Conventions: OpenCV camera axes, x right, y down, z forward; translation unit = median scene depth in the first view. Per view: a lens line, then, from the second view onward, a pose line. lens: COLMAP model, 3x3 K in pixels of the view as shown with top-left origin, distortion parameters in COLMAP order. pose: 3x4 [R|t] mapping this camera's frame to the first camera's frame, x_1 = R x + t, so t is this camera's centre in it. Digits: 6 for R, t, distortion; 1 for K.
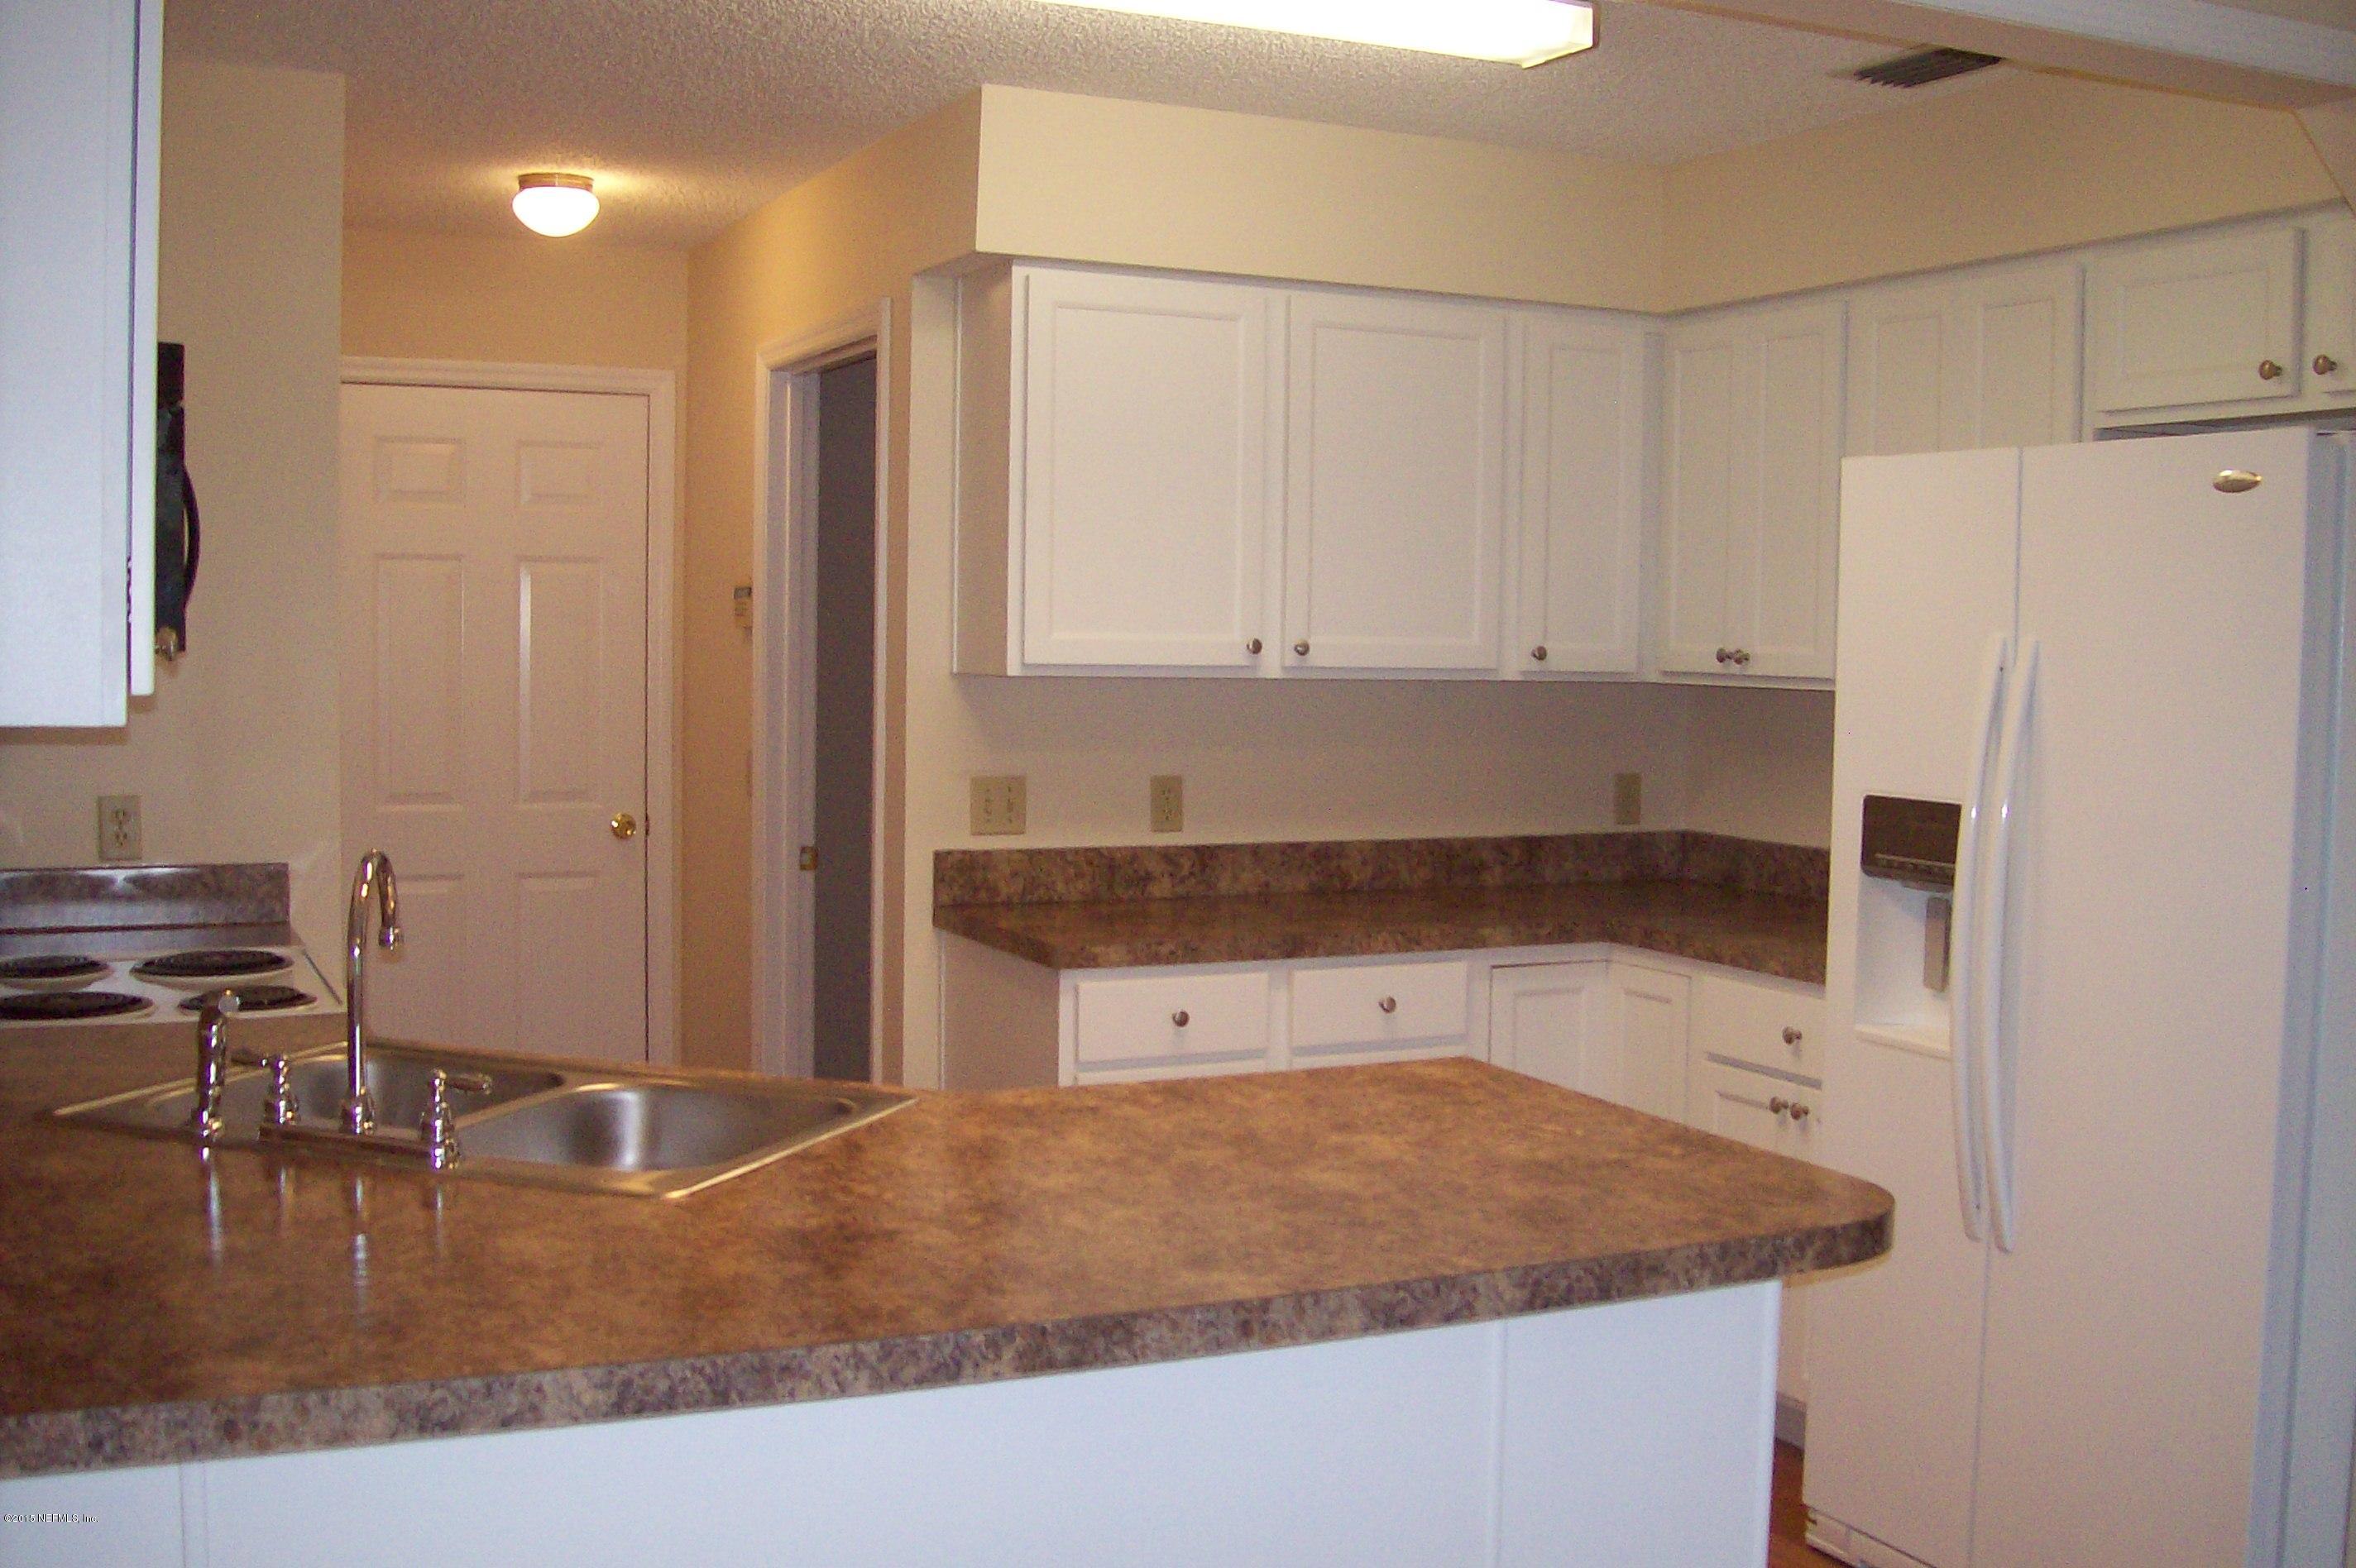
lens RADIAL K [[2459.0, 0, 1178.0], [0, 2459.0, 784.0], [0, 0, 1]] dist [-0.188852, 0.125649]
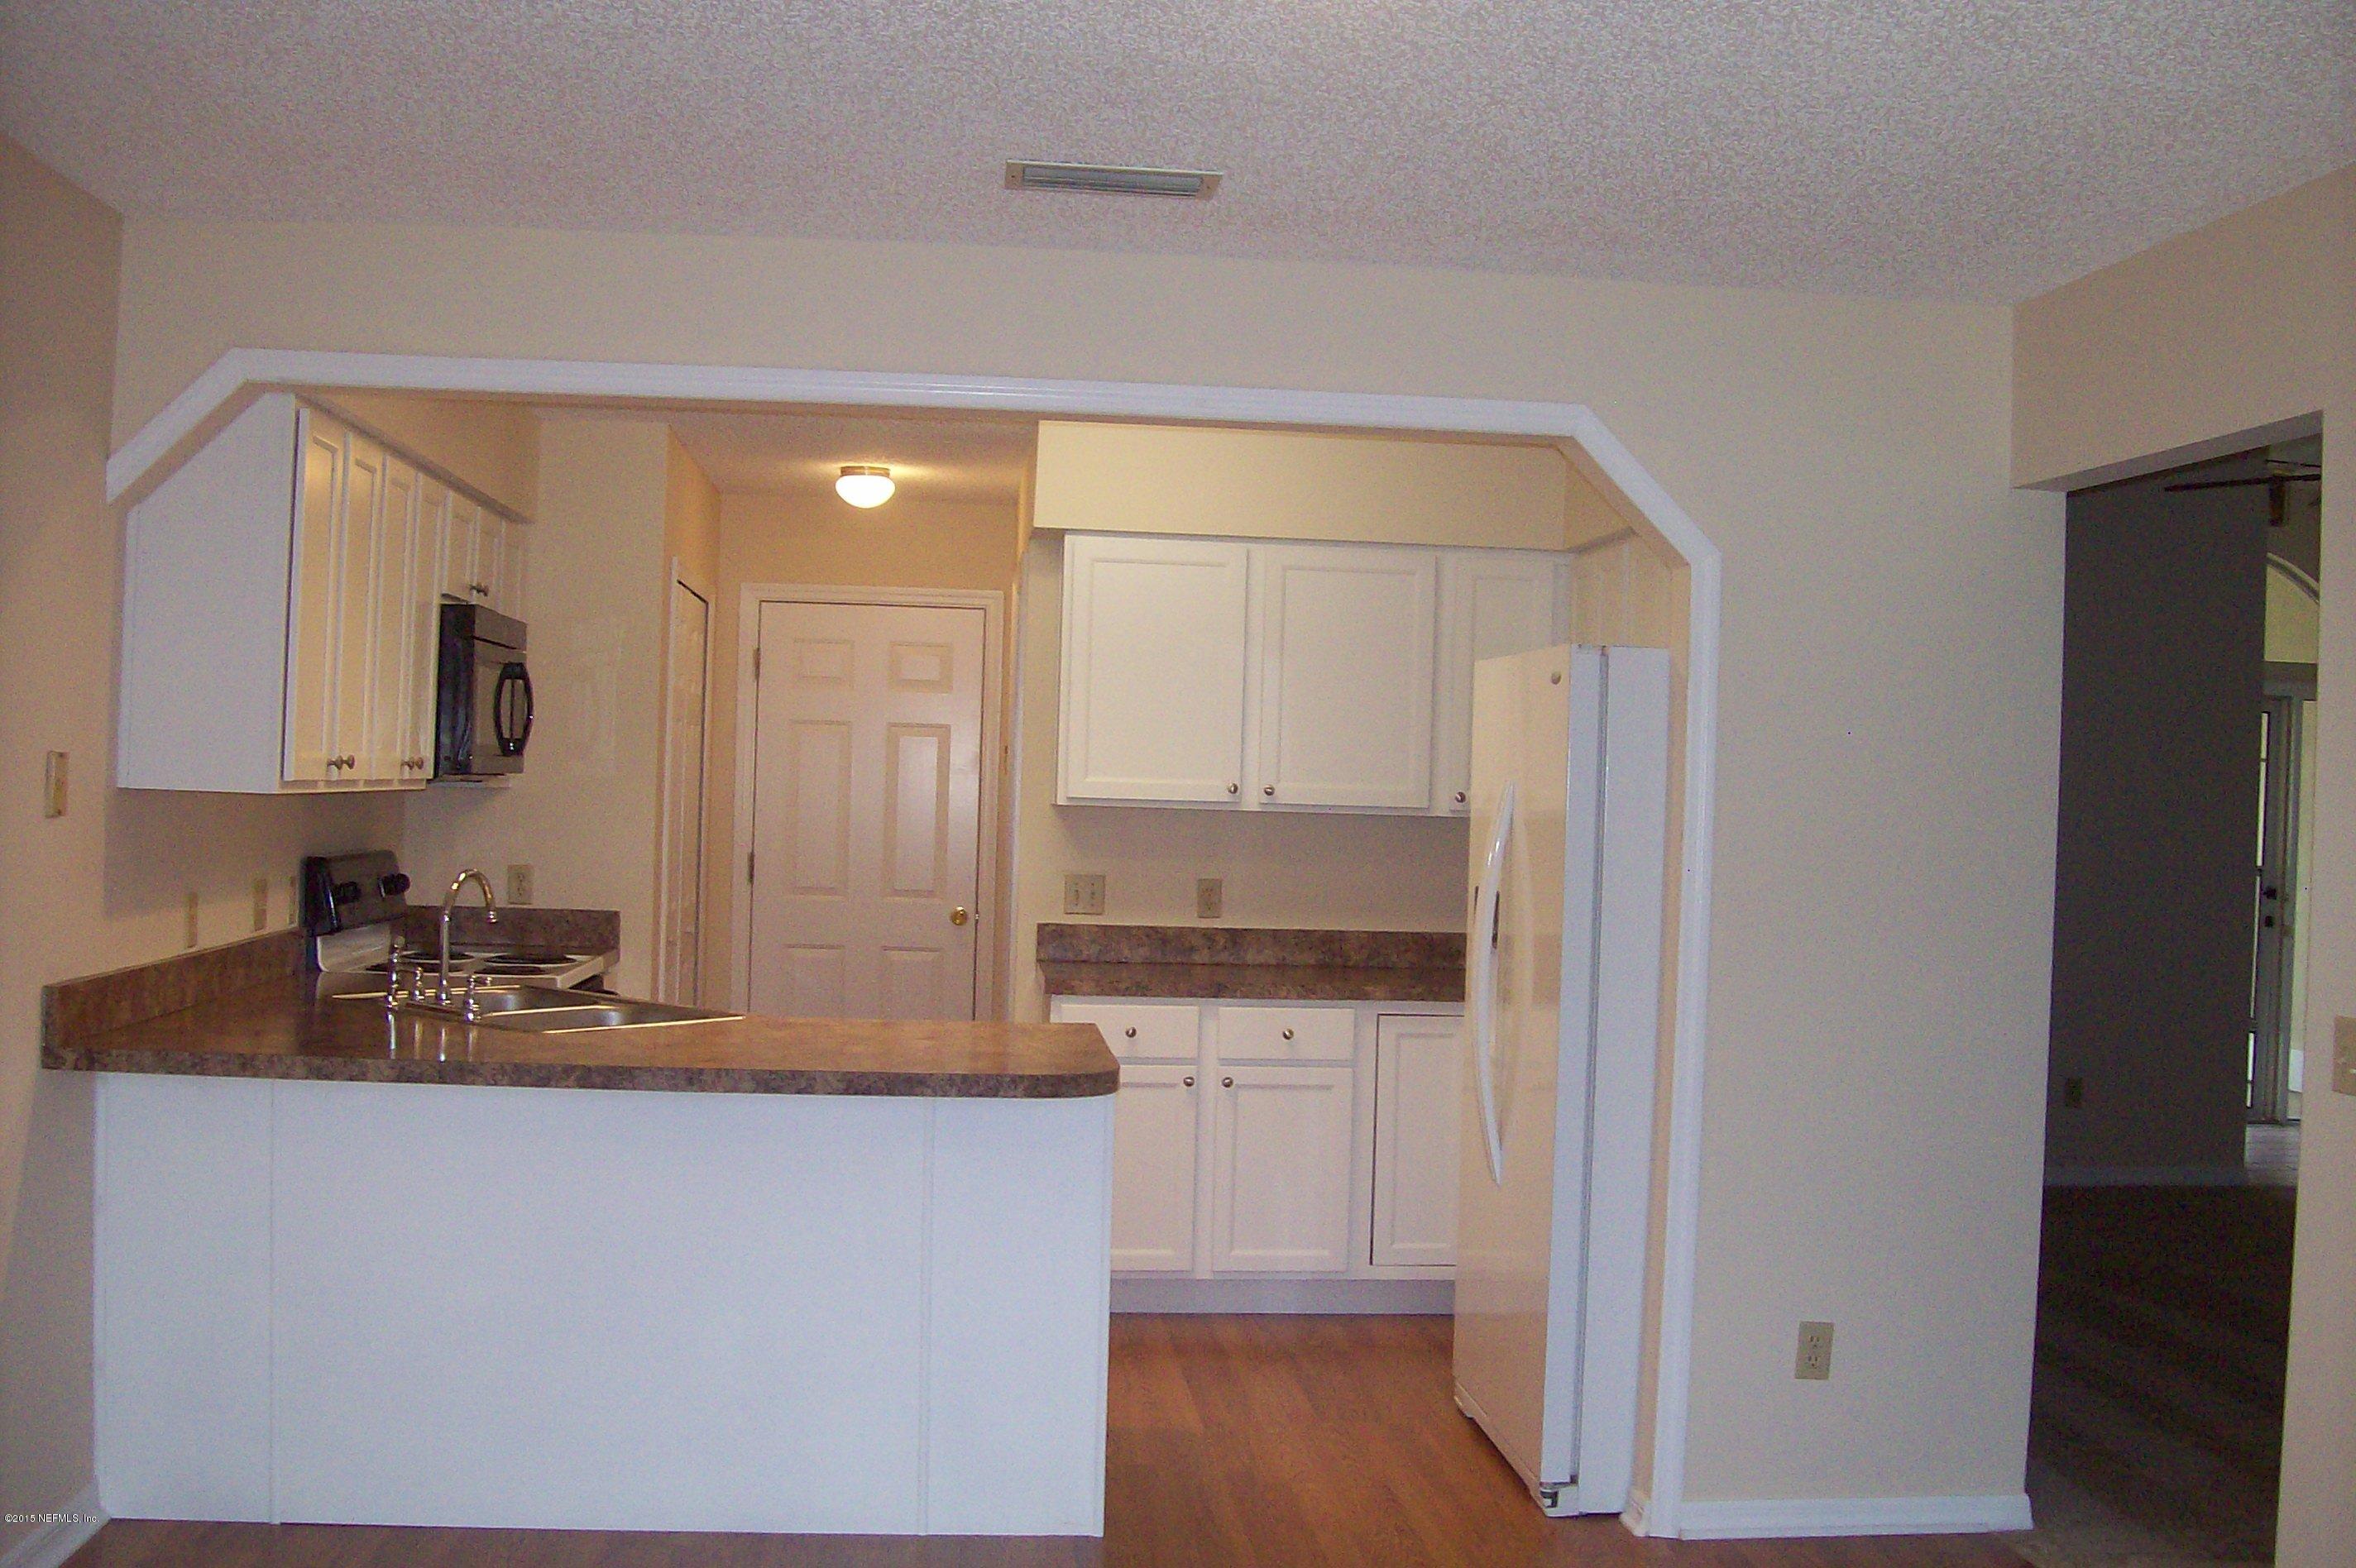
lens RADIAL K [[2459.0, 0, 1178.0], [0, 2459.0, 784.0], [0, 0, 1]] dist [-0.188852, 0.125649]
pose [[0.939595, 0.011780, -0.342085, 0.483710], [-0.035541, 0.997363, -0.063274, 0.033880], [0.340438, 0.071610, 0.937536, -0.368910]]
